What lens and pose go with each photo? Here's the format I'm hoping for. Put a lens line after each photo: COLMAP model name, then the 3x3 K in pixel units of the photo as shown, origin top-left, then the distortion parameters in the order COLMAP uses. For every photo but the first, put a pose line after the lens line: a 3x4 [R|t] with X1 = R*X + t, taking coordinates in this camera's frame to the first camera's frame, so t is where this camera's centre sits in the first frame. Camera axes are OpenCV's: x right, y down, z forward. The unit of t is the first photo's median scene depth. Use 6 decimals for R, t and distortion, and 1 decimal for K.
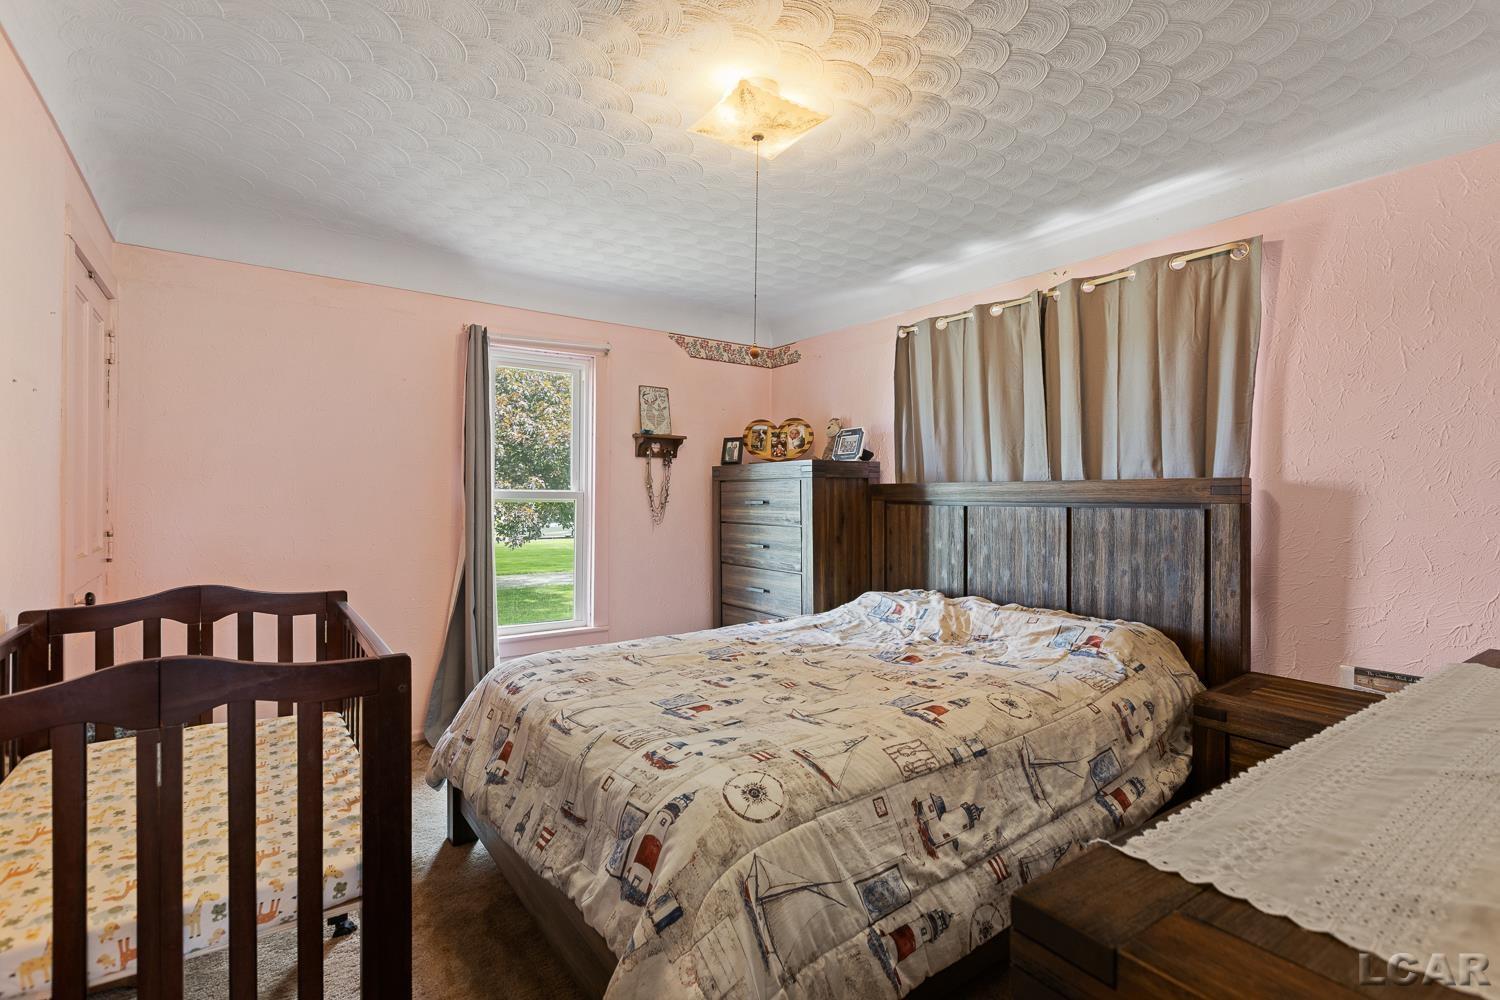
lens RADIAL K [[680.8, 0, 746.0], [0, 680.8, 506.4], [0, 0, 1]] dist [0.004597, 0.000444]
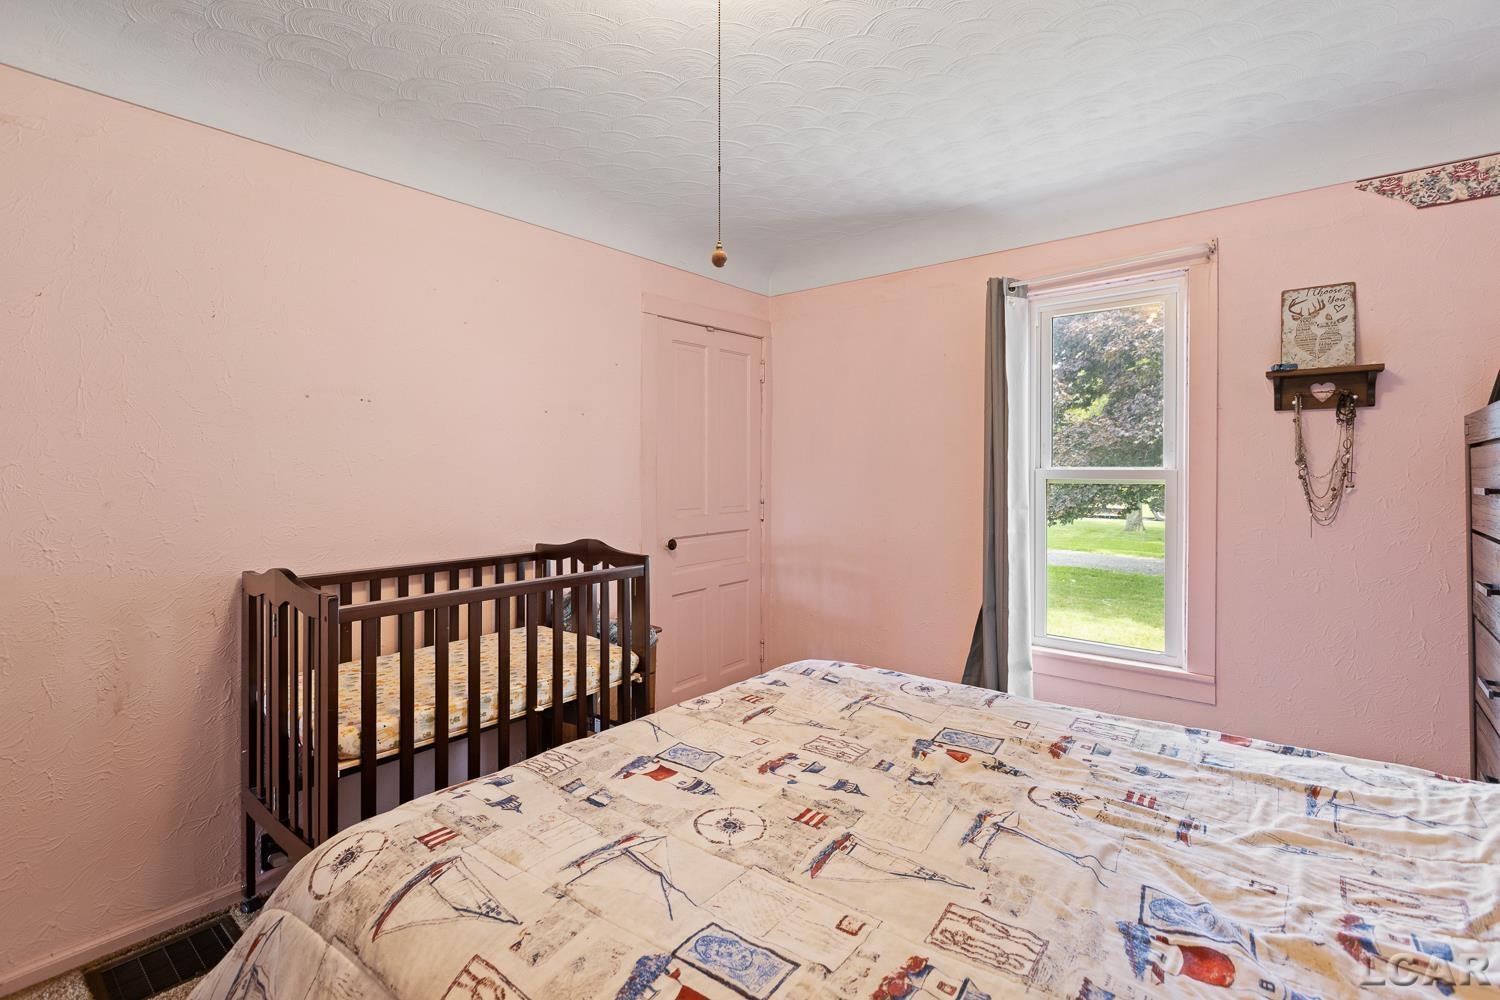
lens RADIAL K [[678.0, 0, 752.9], [0, 678.0, 475.3], [0, 0, 1]] dist [0.002747, 0.000183]
pose [[0.285162, 0.002757, -0.958475, 0.539043], [-0.012689, 0.999919, -0.000899, -0.017841], [0.958395, 0.012419, 0.285174, 0.728625]]
